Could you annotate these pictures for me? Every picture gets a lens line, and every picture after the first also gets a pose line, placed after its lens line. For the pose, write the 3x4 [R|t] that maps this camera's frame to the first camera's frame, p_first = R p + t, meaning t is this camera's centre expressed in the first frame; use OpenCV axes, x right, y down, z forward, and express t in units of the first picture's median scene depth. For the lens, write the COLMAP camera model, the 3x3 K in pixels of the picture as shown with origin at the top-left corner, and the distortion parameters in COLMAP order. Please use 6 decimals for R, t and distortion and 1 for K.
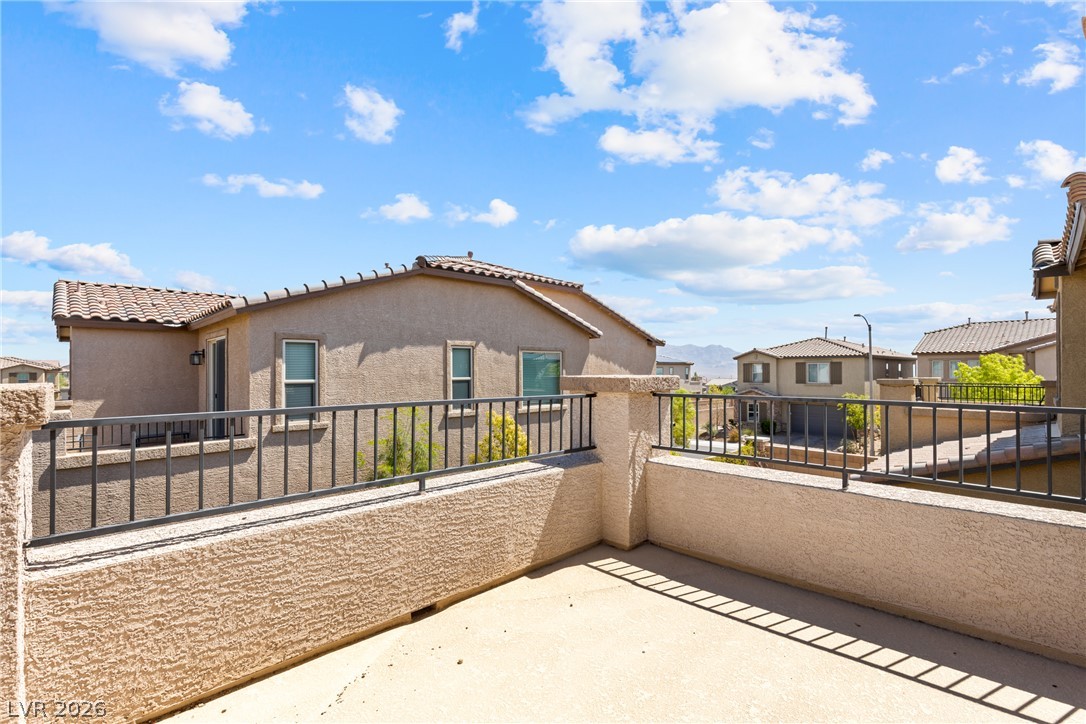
lens RADIAL K [[492.2, 0, 544.8], [0, 492.2, 361.9], [0, 0, 1]] dist [0.014227, -0.002512]
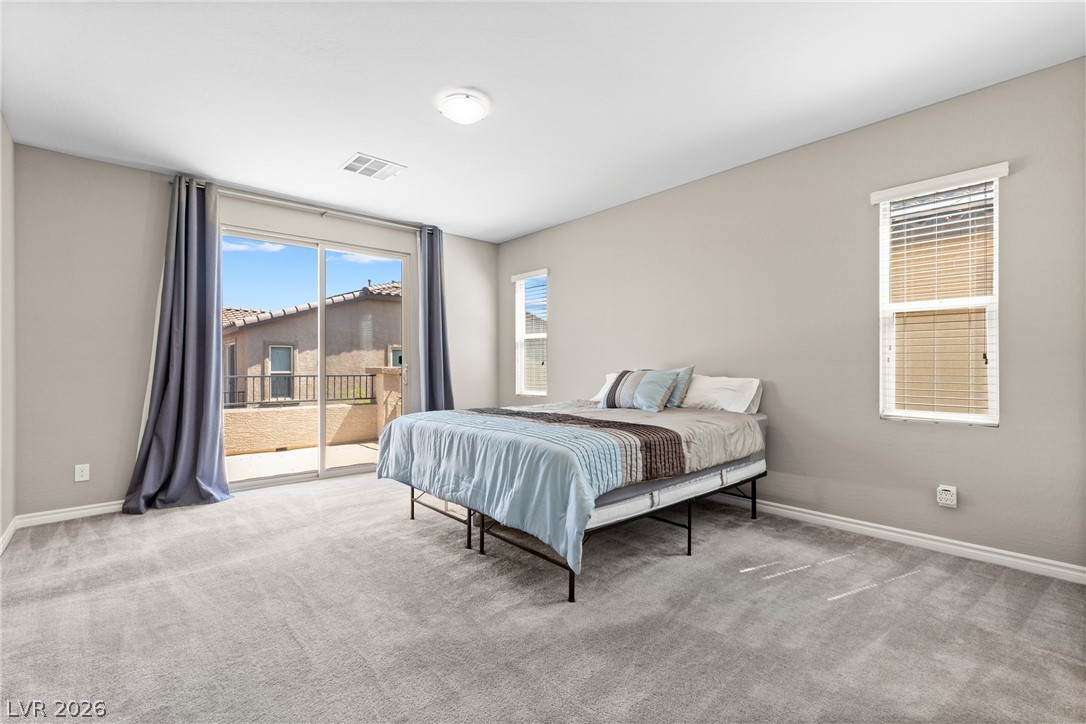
lens RADIAL K [[492.2, 0, 541.4], [0, 492.2, 364.0], [0, 0, 1]] dist [0.014227, -0.002512]
pose [[0.998652, 0.001087, -0.051892, 0.404768], [-0.000543, 0.999945, 0.010494, -0.004044], [0.051900, -0.010452, 0.998598, -0.506957]]
